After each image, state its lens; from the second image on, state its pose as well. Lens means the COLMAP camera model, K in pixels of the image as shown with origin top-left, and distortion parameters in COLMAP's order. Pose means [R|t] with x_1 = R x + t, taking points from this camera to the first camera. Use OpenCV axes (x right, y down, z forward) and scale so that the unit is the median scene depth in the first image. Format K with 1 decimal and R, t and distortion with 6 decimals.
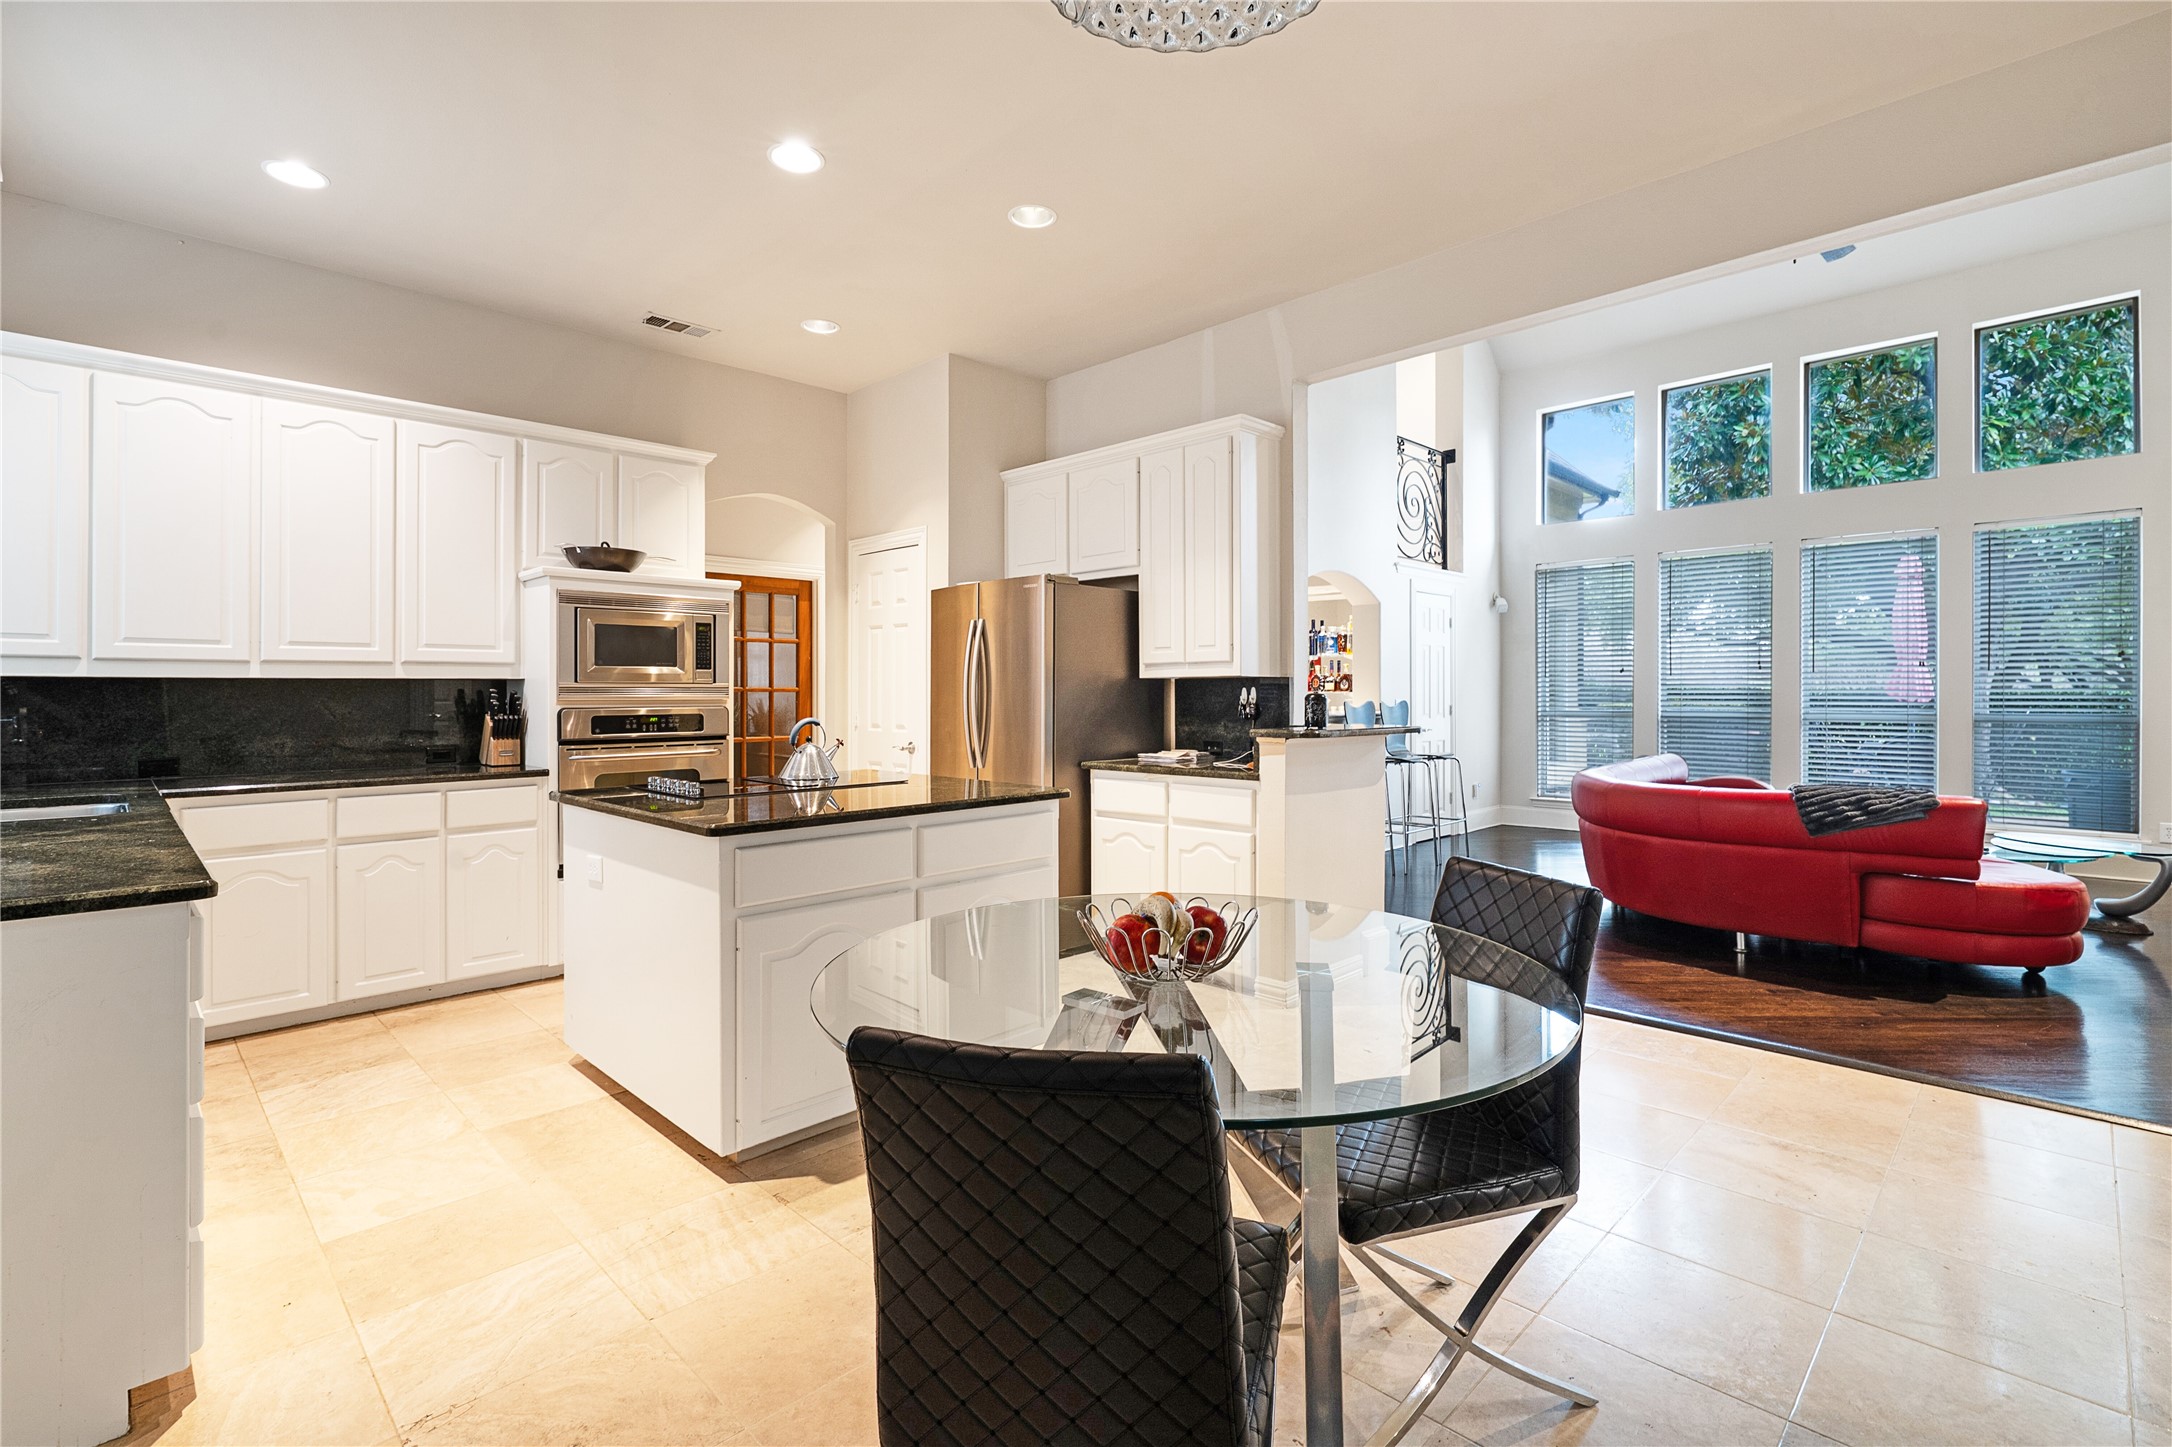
lens RADIAL K [[1000.1, 0, 1094.6], [0, 1000.1, 691.9], [0, 0, 1]] dist [0.001227, 0.000593]
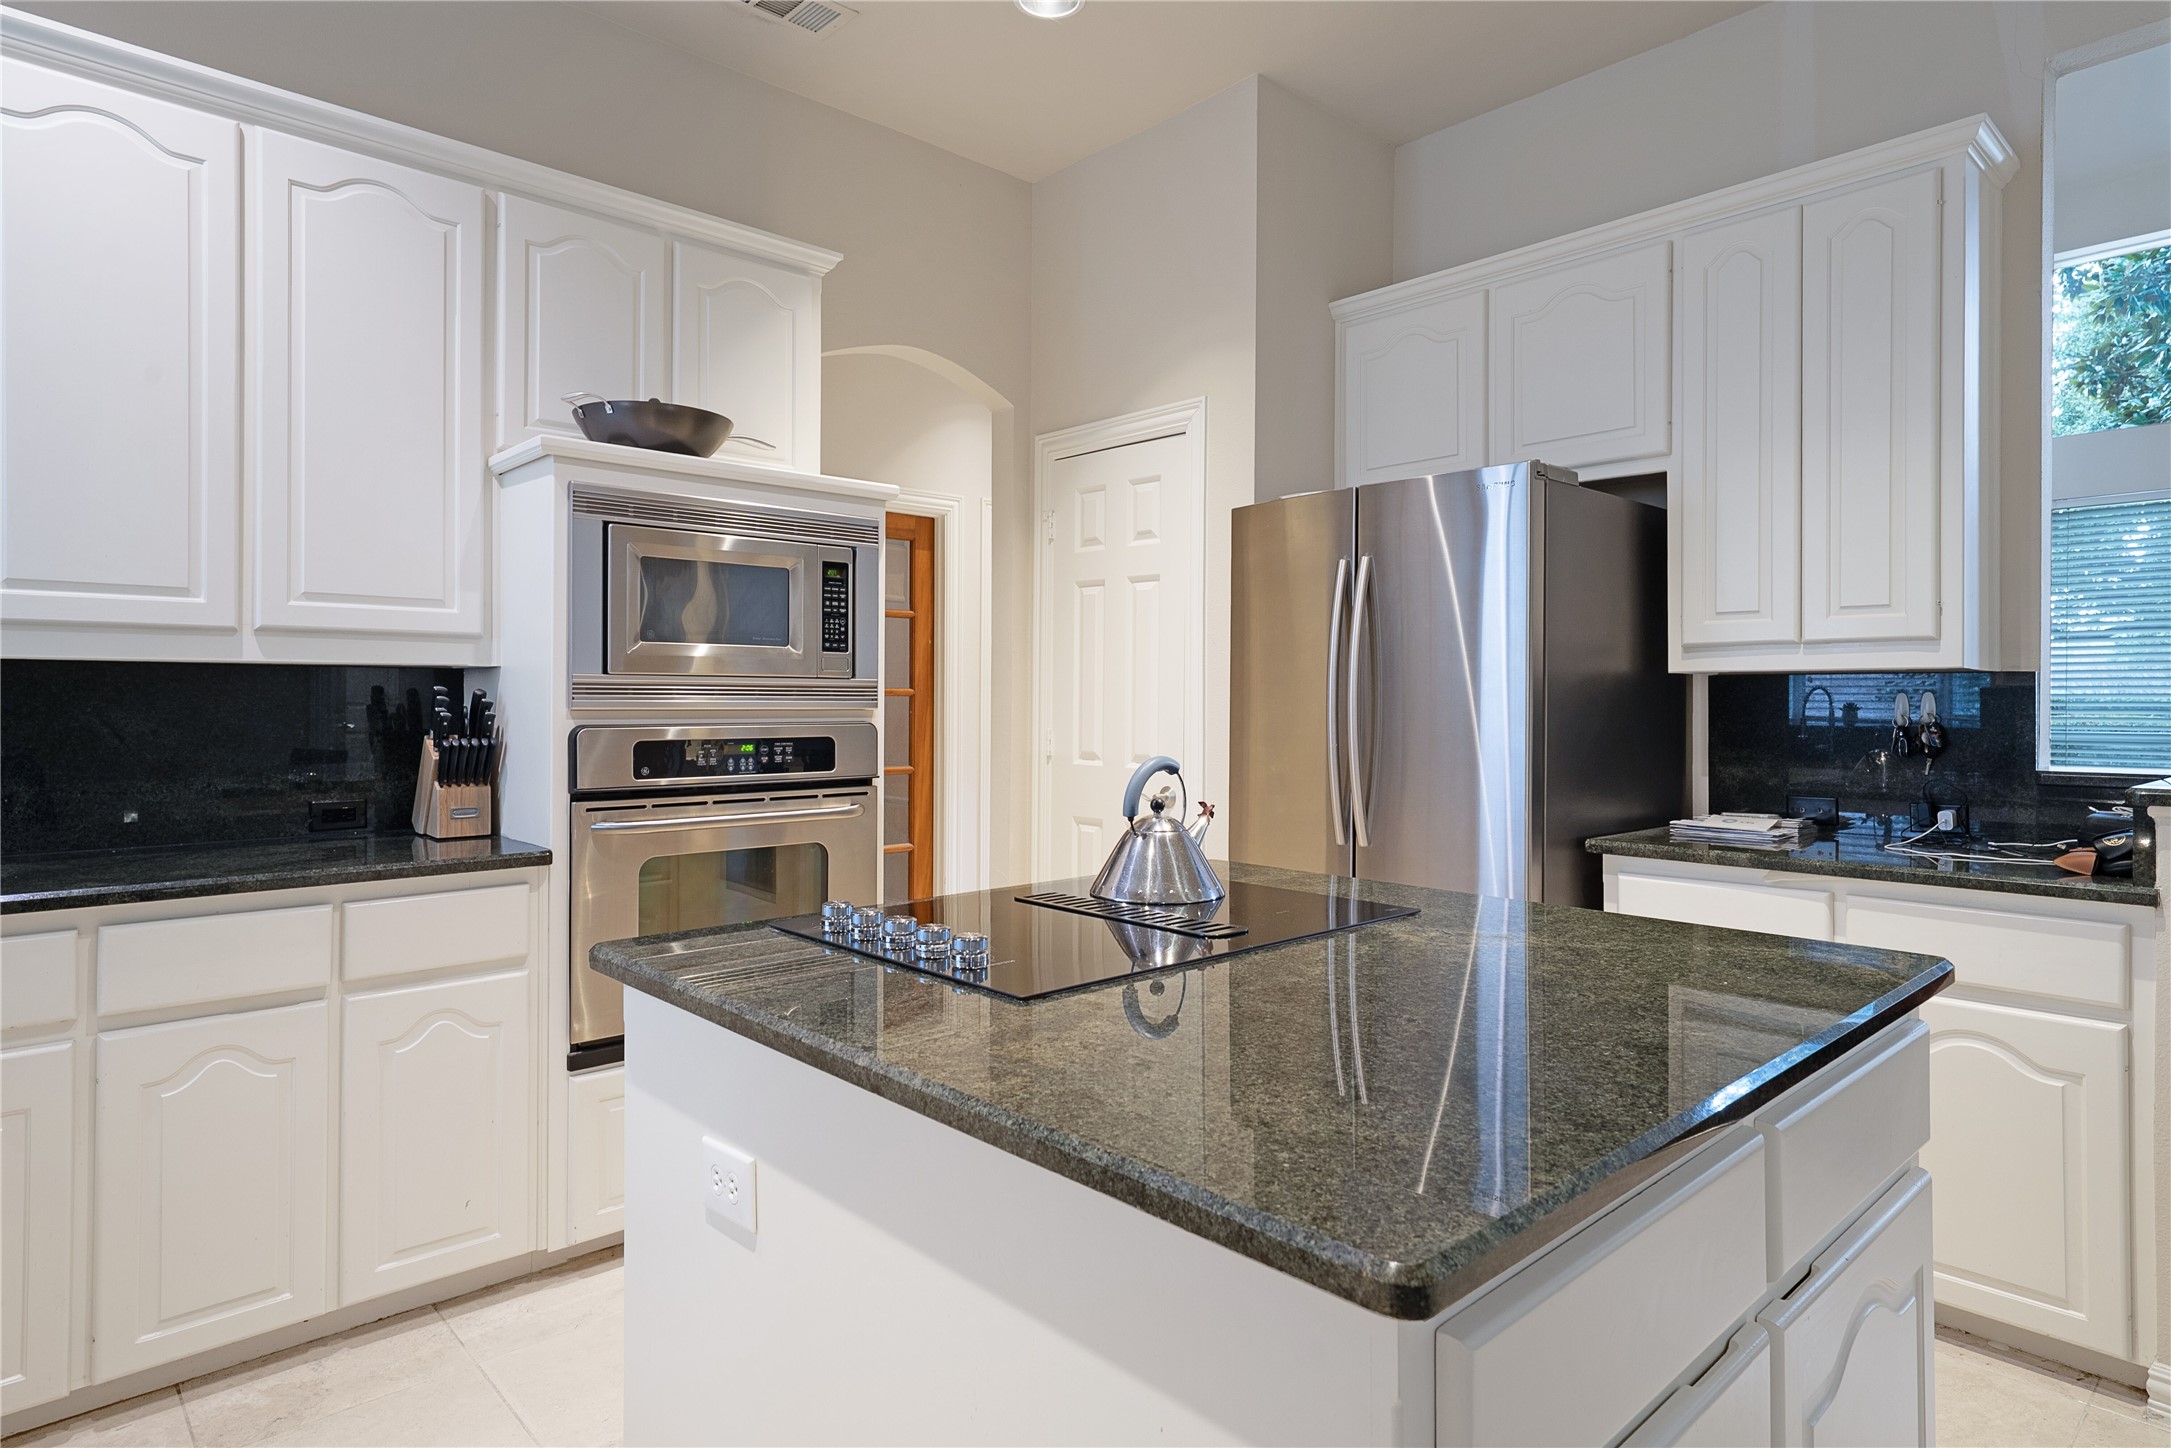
lens RADIAL K [[1206.6, 0, 1087.0], [0, 1206.6, 704.6], [0, 0, 1]] dist [-0.000852, 0.014492]
pose [[0.999115, 0.006729, -0.041511, -0.243961], [-0.006503, 0.999963, 0.005584, 0.000873], [0.041547, -0.005309, 0.999122, 0.396076]]
